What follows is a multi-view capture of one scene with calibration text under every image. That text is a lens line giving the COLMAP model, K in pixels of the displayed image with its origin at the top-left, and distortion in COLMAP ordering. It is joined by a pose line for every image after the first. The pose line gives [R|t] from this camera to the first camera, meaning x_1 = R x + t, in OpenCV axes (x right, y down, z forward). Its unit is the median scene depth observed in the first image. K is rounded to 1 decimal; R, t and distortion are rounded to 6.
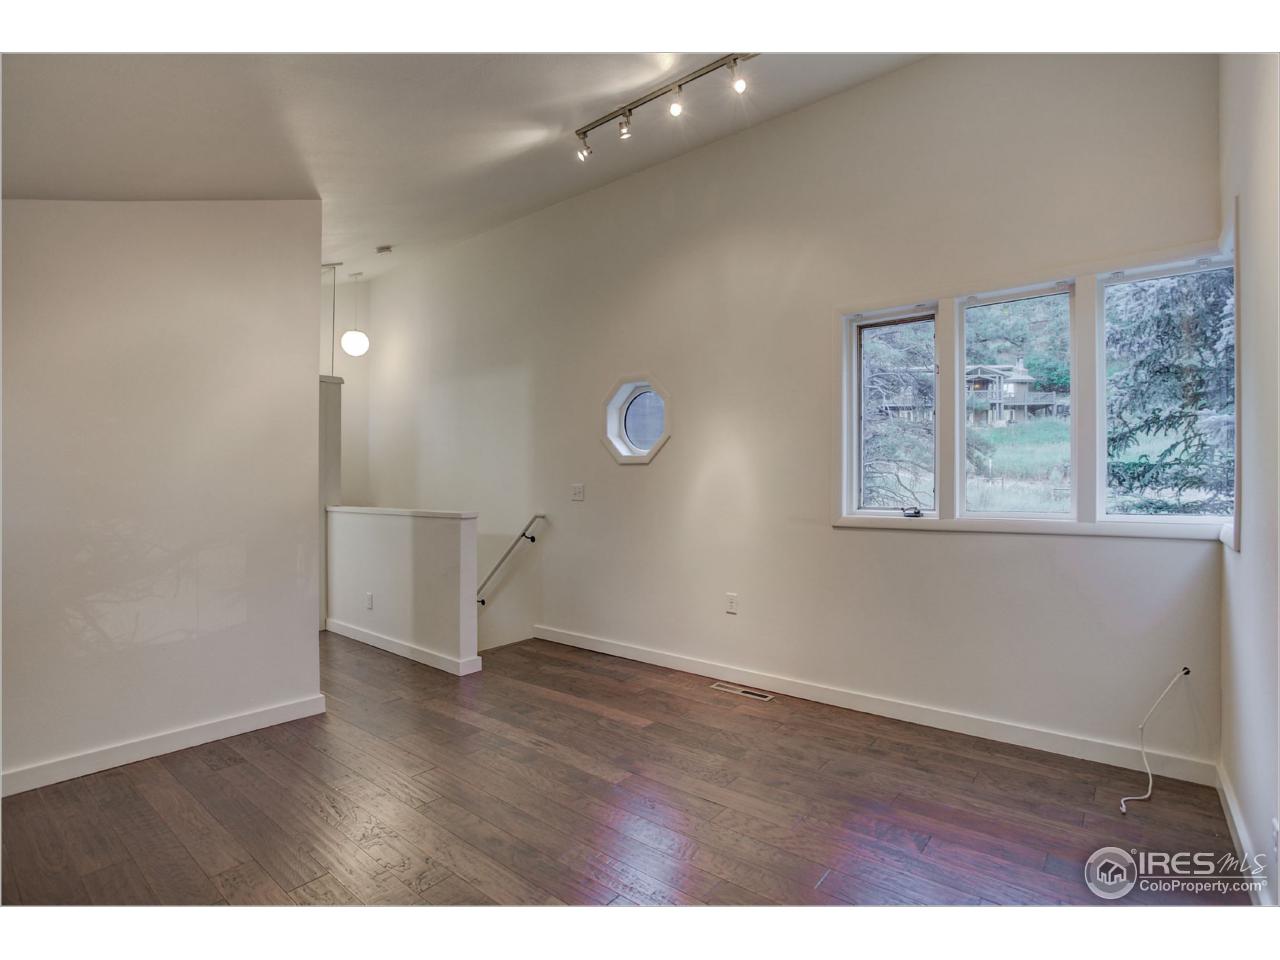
lens RADIAL K [[626.9, 0, 640.0], [0, 626.9, 480.0], [0, 0, 1]] dist [-0.070570, 0.033254]
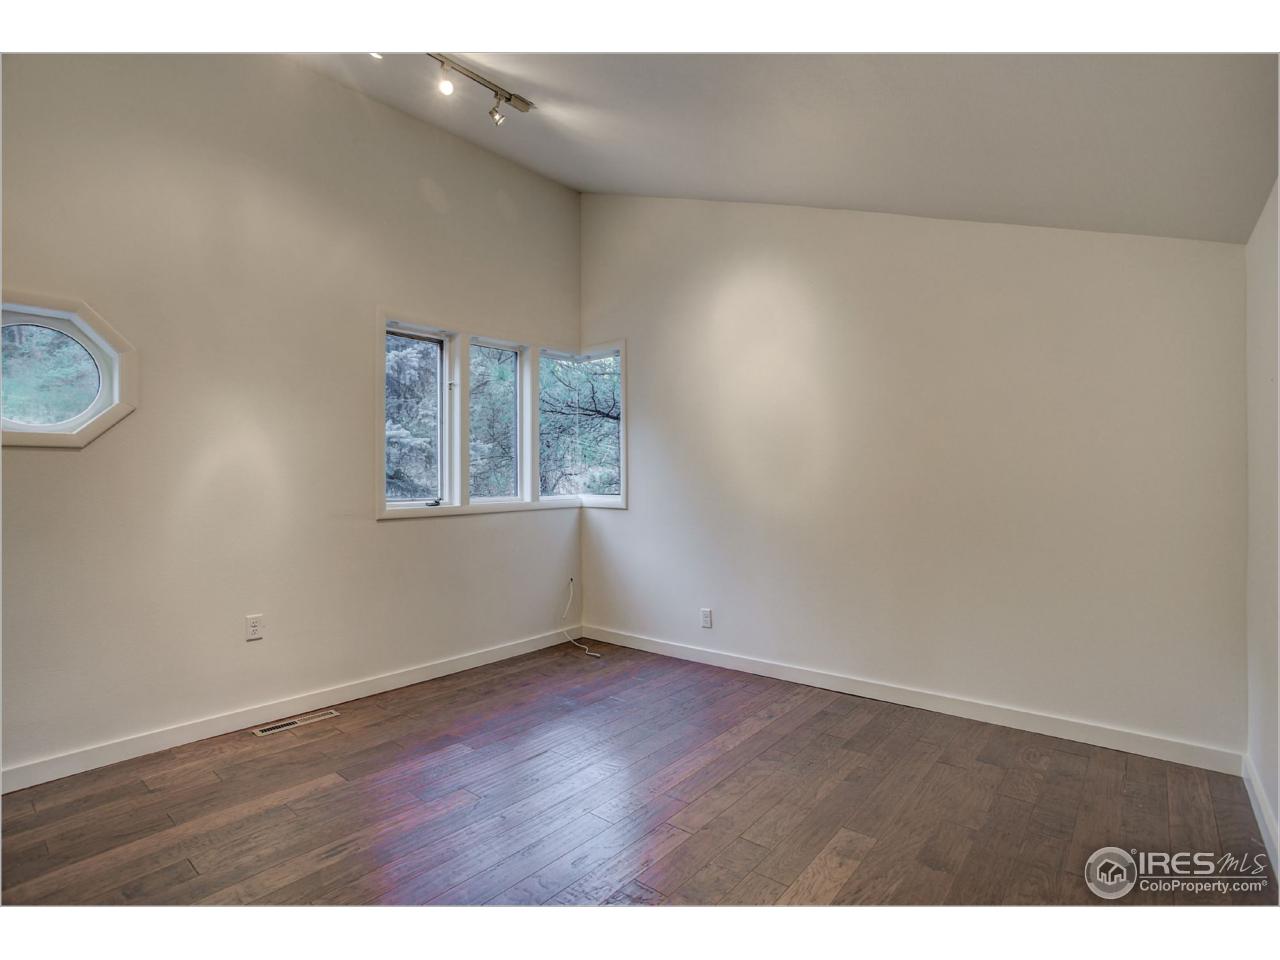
lens RADIAL K [[626.9, 0, 640.0], [0, 626.9, 480.0], [0, 0, 1]] dist [-0.070570, 0.033254]
pose [[0.024966, -0.005733, 0.999672, -0.864378], [-0.000738, 0.999983, 0.005753, 0.002596], [-0.999688, -0.000881, 0.024962, 0.659330]]
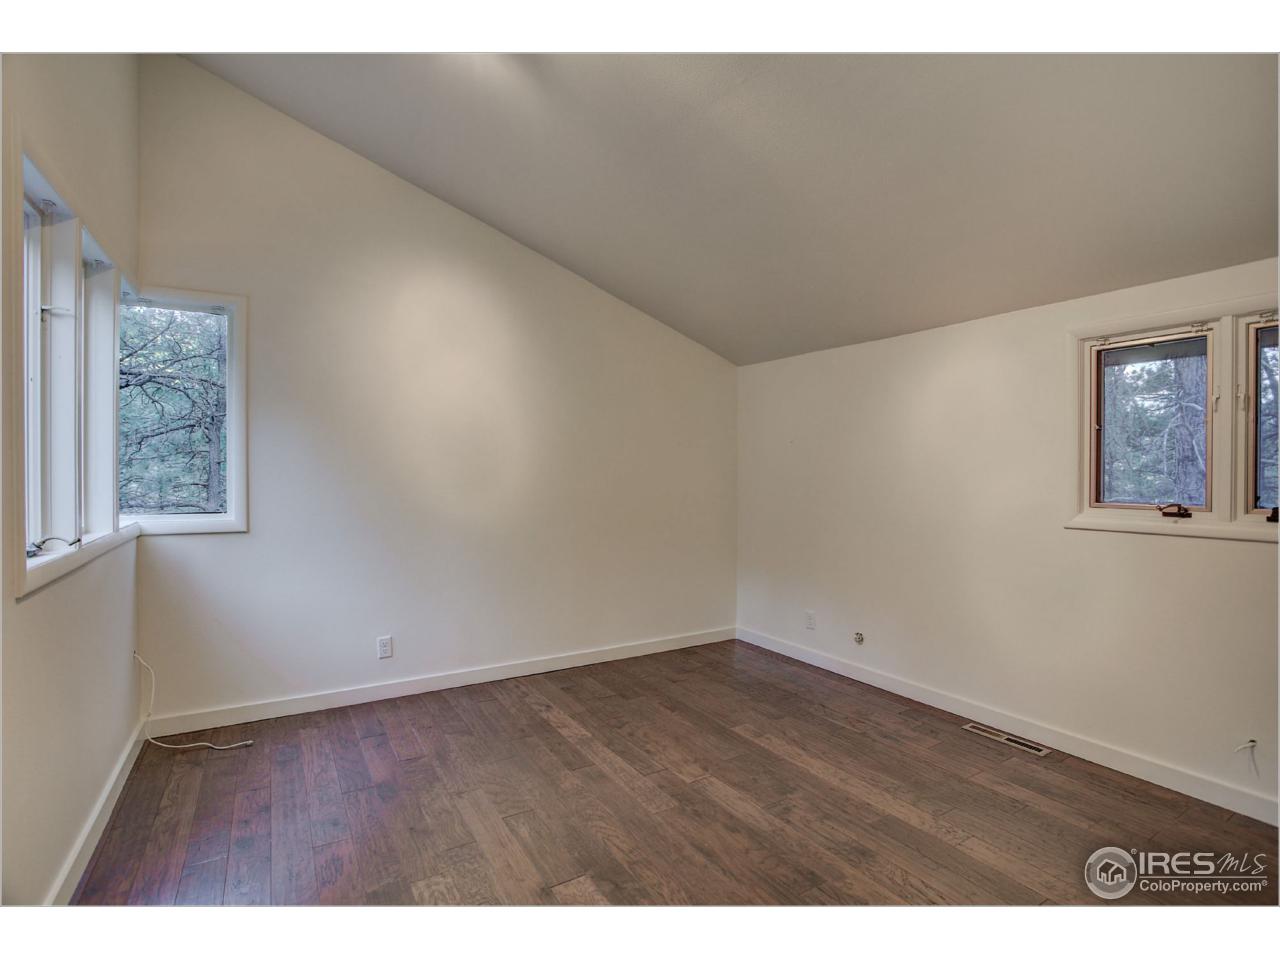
lens RADIAL K [[626.9, 0, 640.0], [0, 626.9, 480.0], [0, 0, 1]] dist [-0.070570, 0.033254]
pose [[-0.943641, -0.017997, 0.330480, -0.322951], [-0.015658, 0.999830, 0.009739, -0.032950], [-0.330599, 0.004015, -0.943763, 1.559558]]
